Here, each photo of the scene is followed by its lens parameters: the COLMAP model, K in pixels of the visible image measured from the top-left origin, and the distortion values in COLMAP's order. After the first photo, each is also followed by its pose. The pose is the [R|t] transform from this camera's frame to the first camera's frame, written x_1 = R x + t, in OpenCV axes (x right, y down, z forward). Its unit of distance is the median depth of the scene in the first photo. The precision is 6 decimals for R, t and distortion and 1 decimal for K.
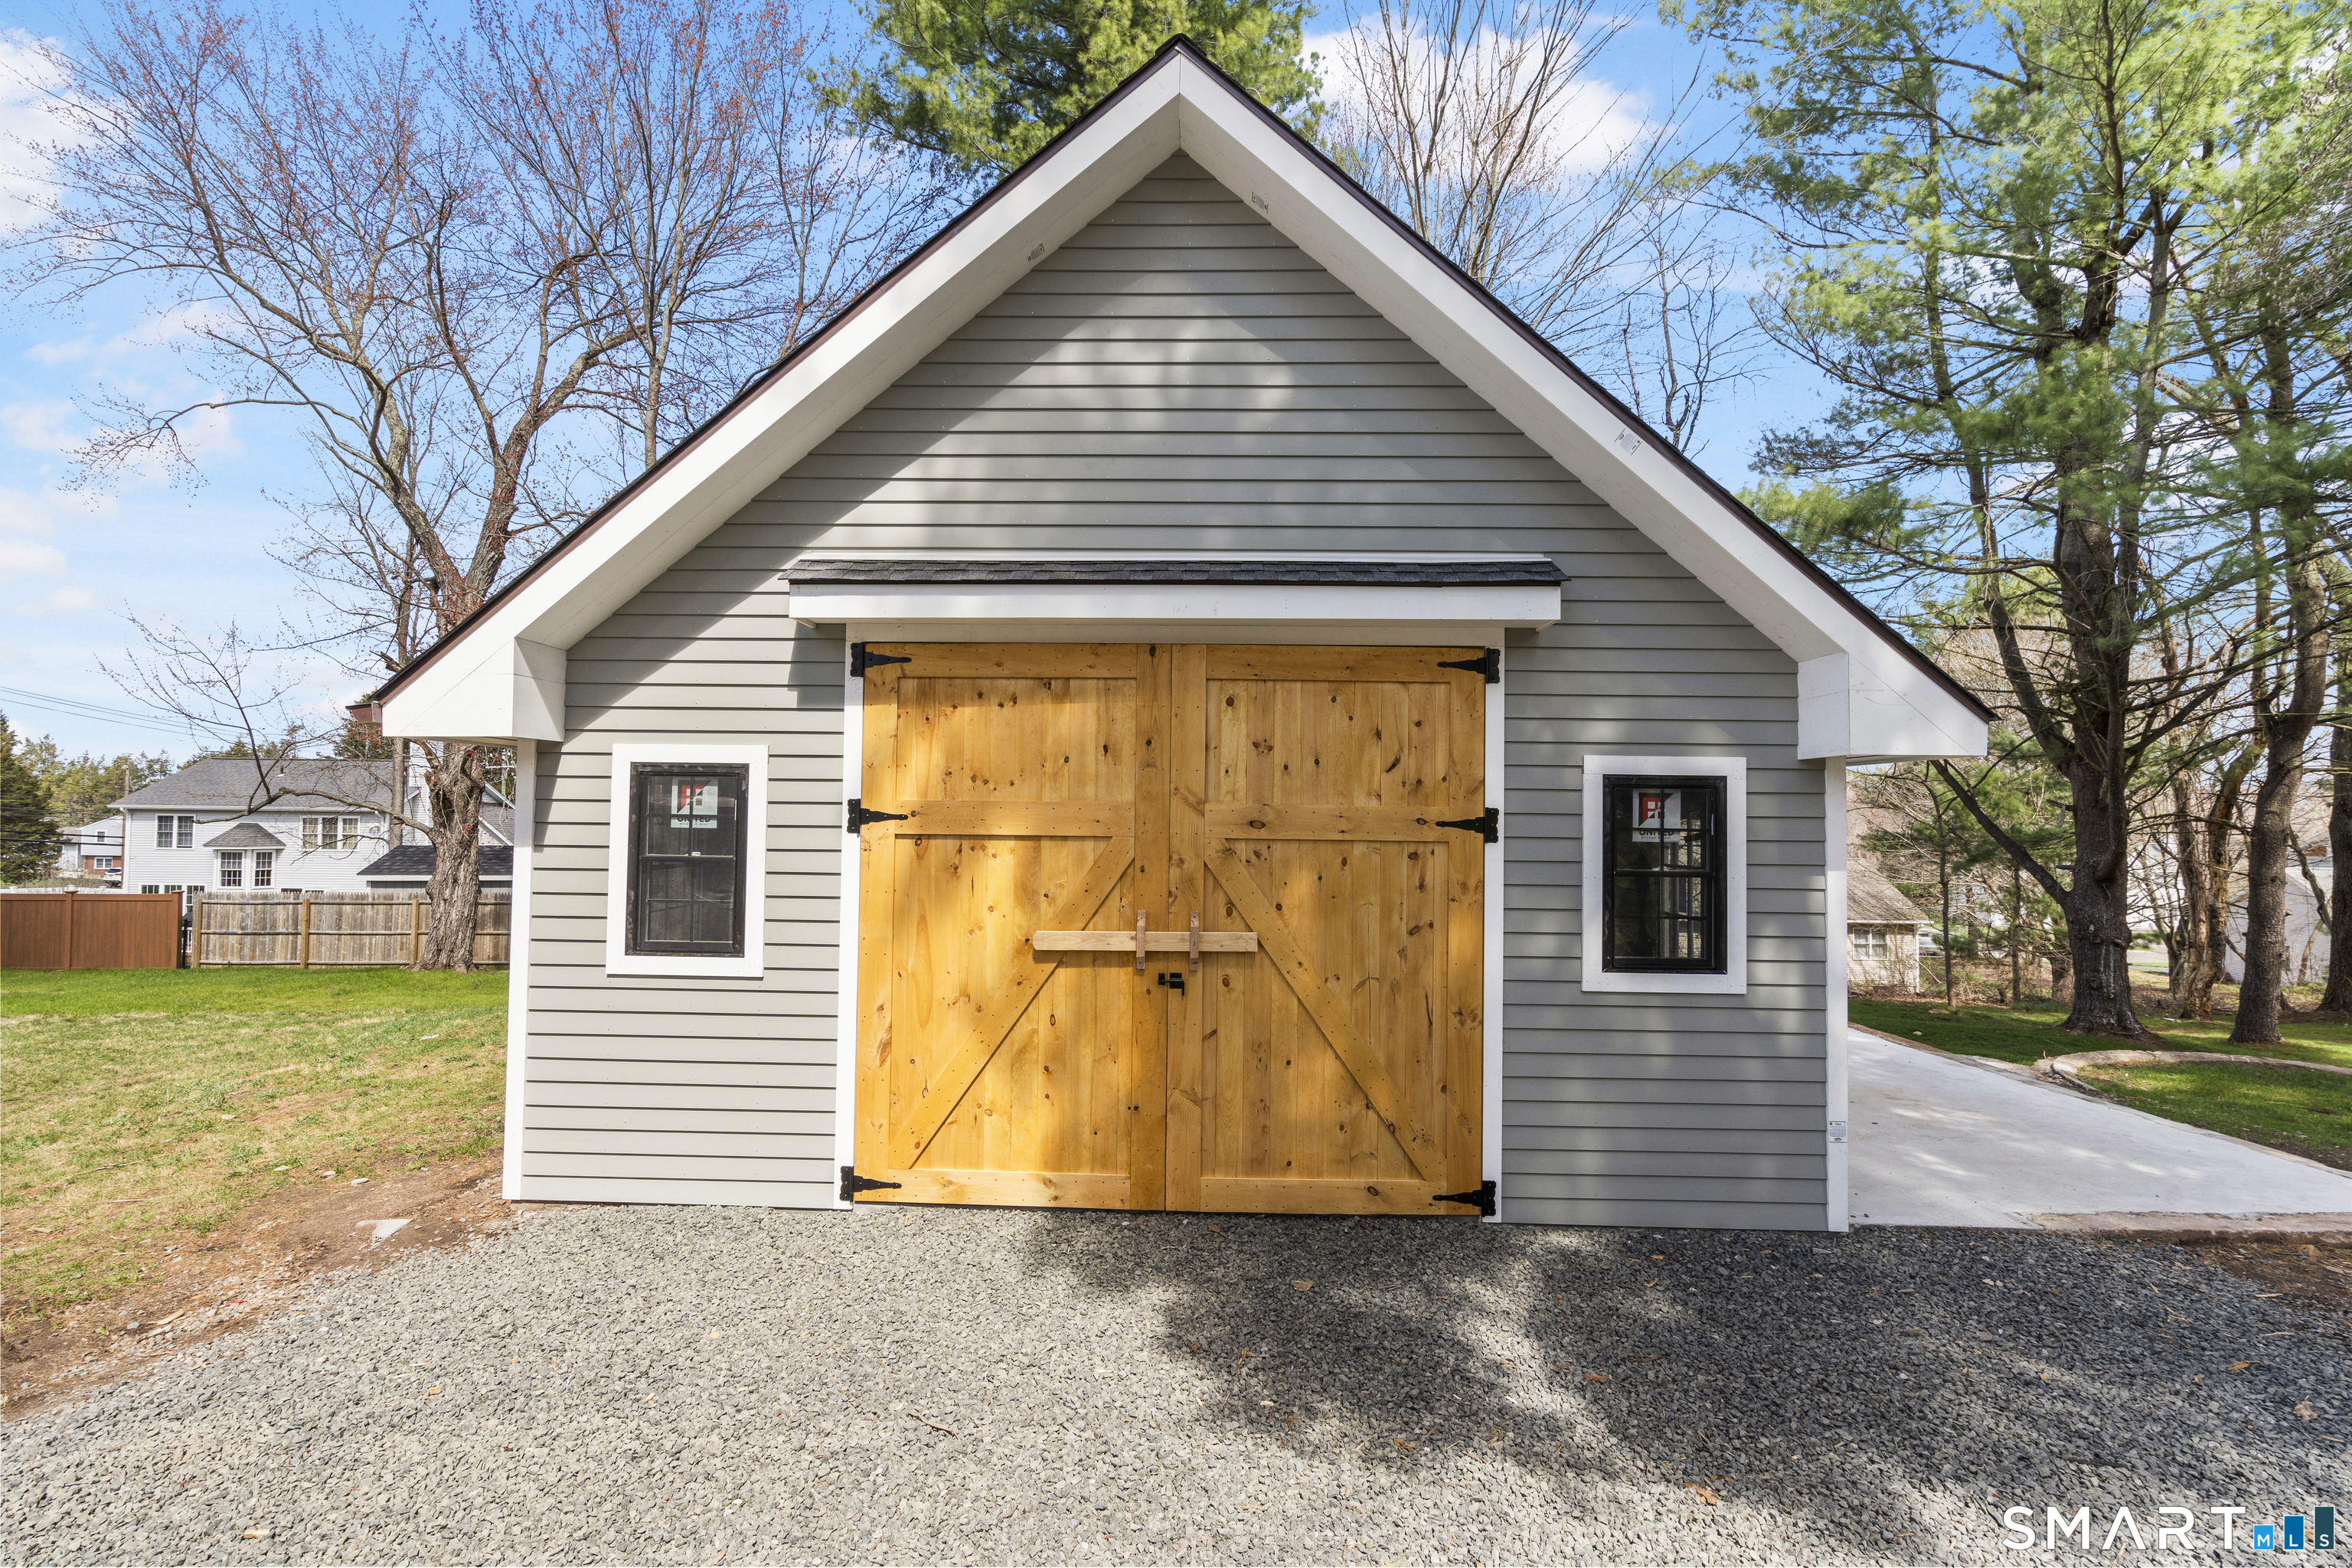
lens RADIAL K [[1085.4, 0, 1178.3], [0, 1085.4, 782.2], [0, 0, 1]] dist [-0.001342, -0.000041]
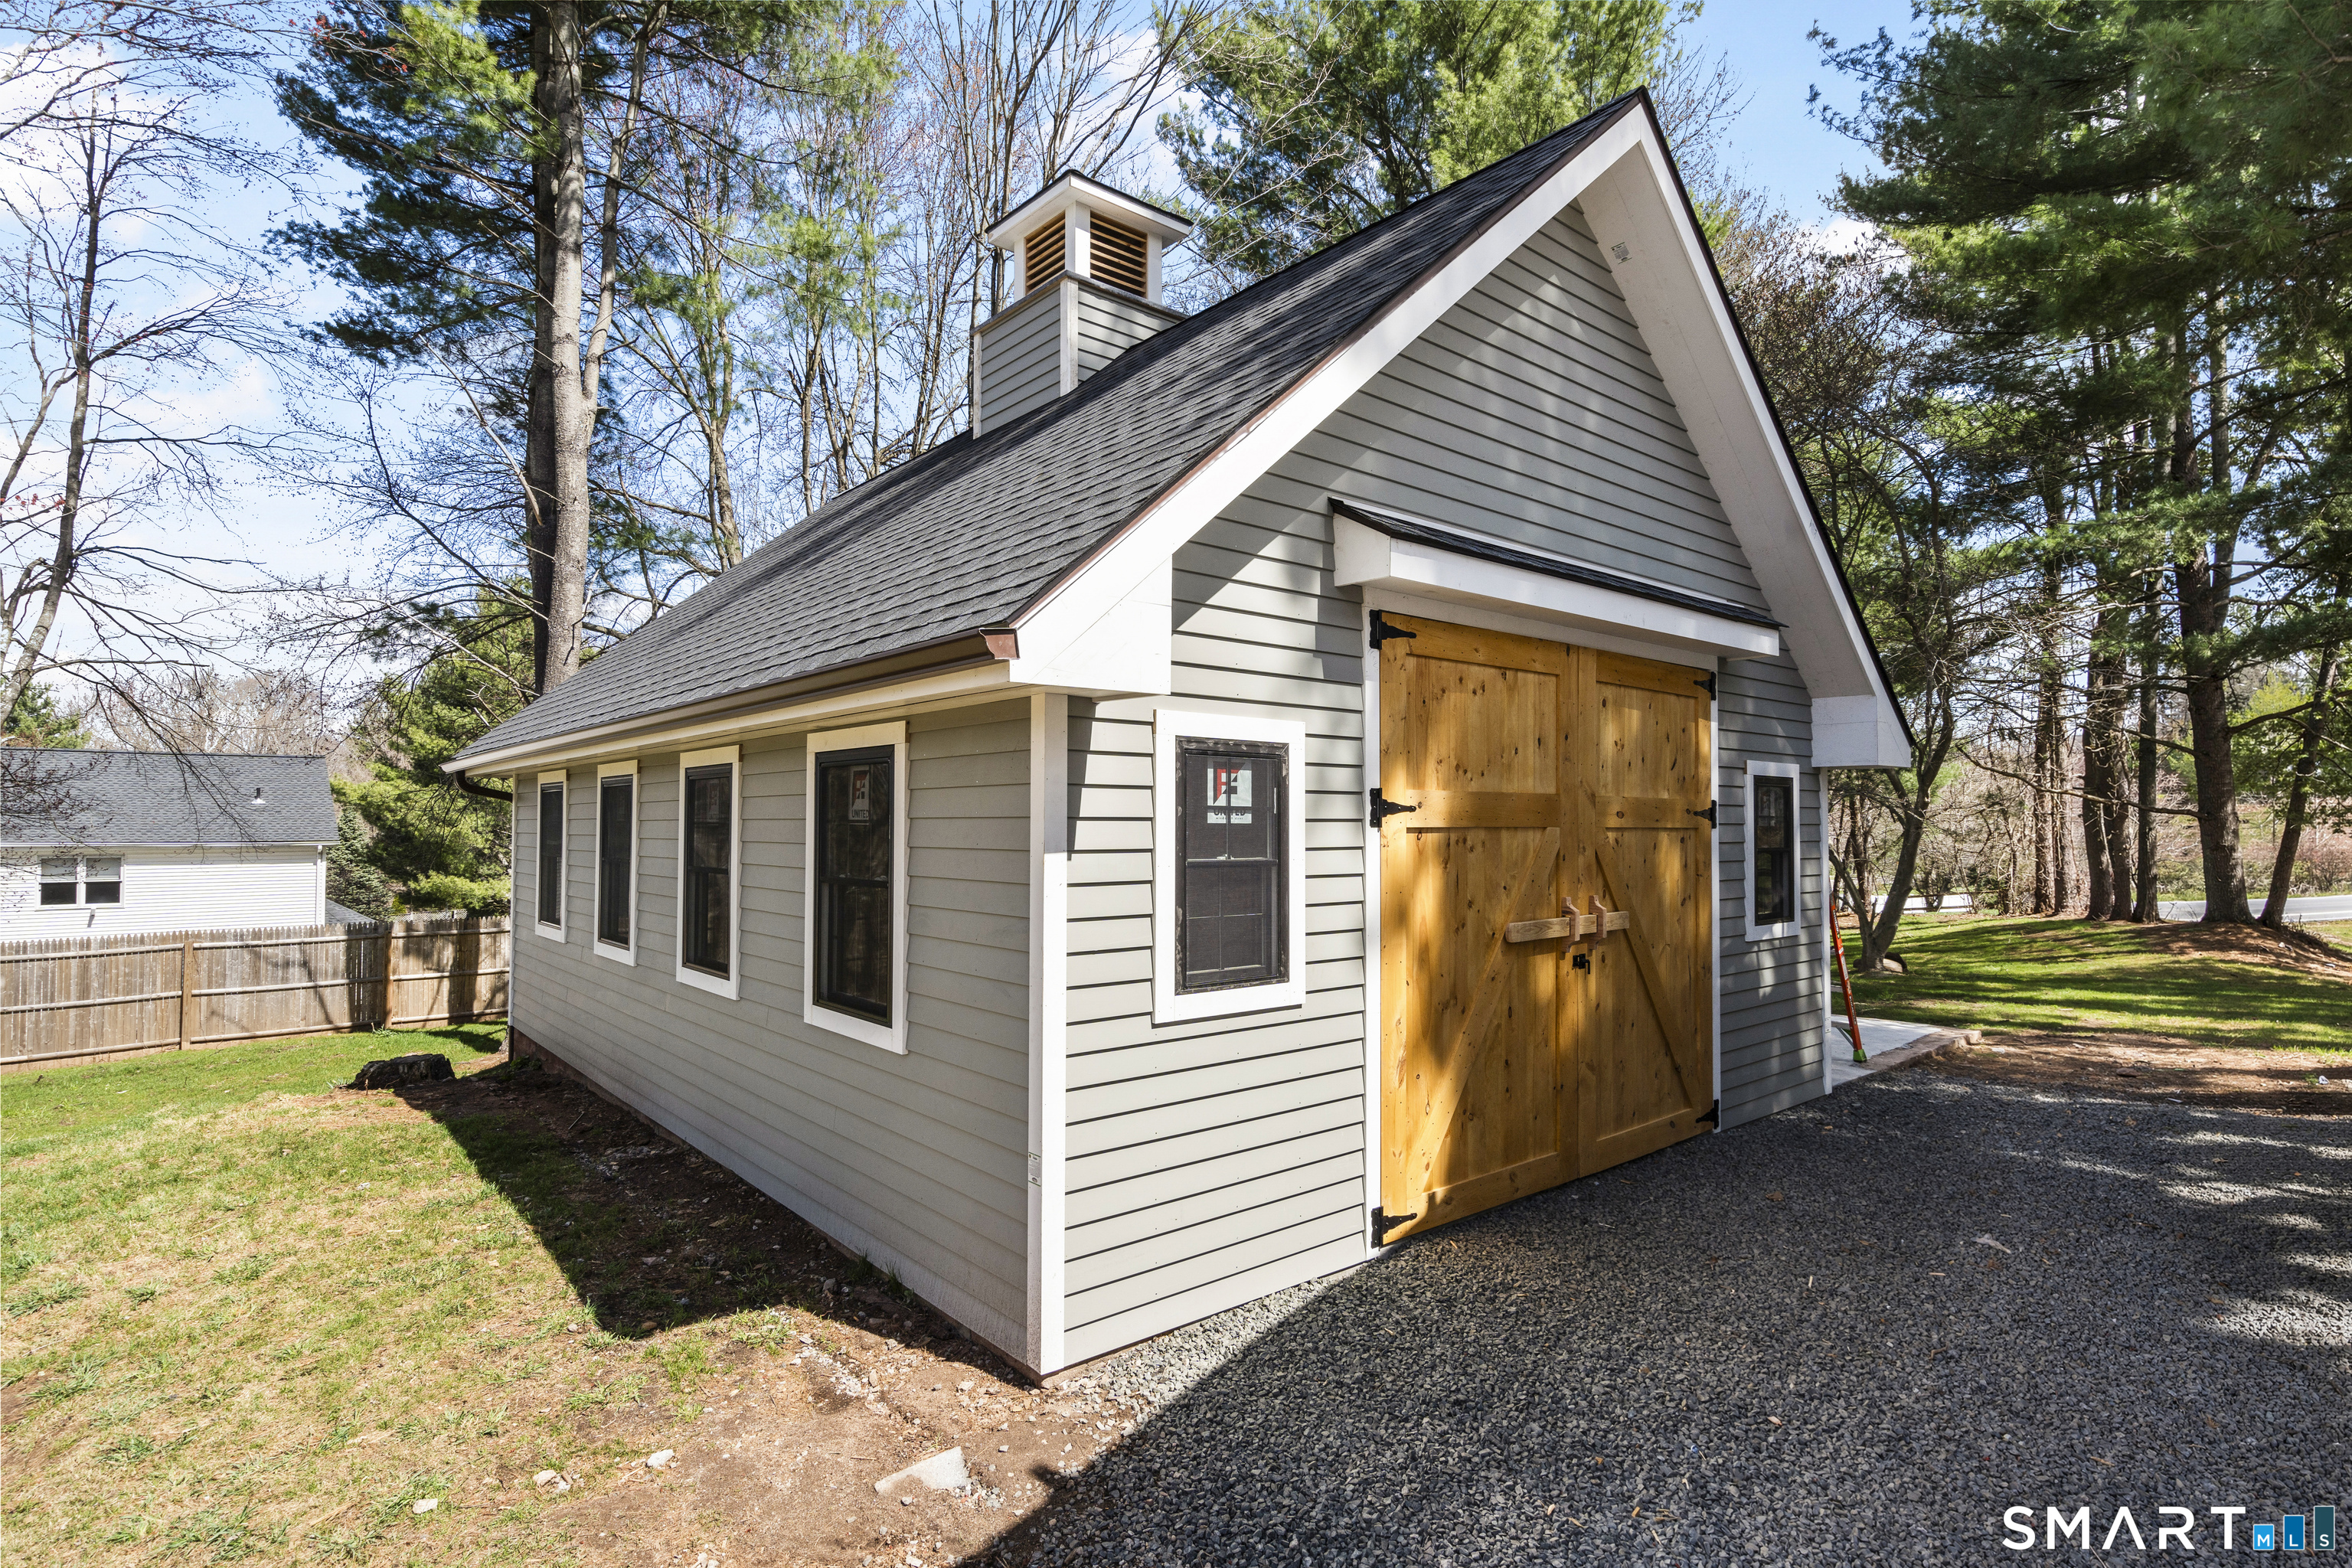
lens RADIAL K [[1165.4, 0, 1178.2], [0, 1165.4, 791.7], [0, 0, 1]] dist [0.000635, 0.000320]
pose [[0.747027, 0.008682, 0.664737, -1.038794], [-0.011324, 0.999936, -0.000333, 0.020329], [-0.664697, -0.007279, 0.747078, 0.401836]]
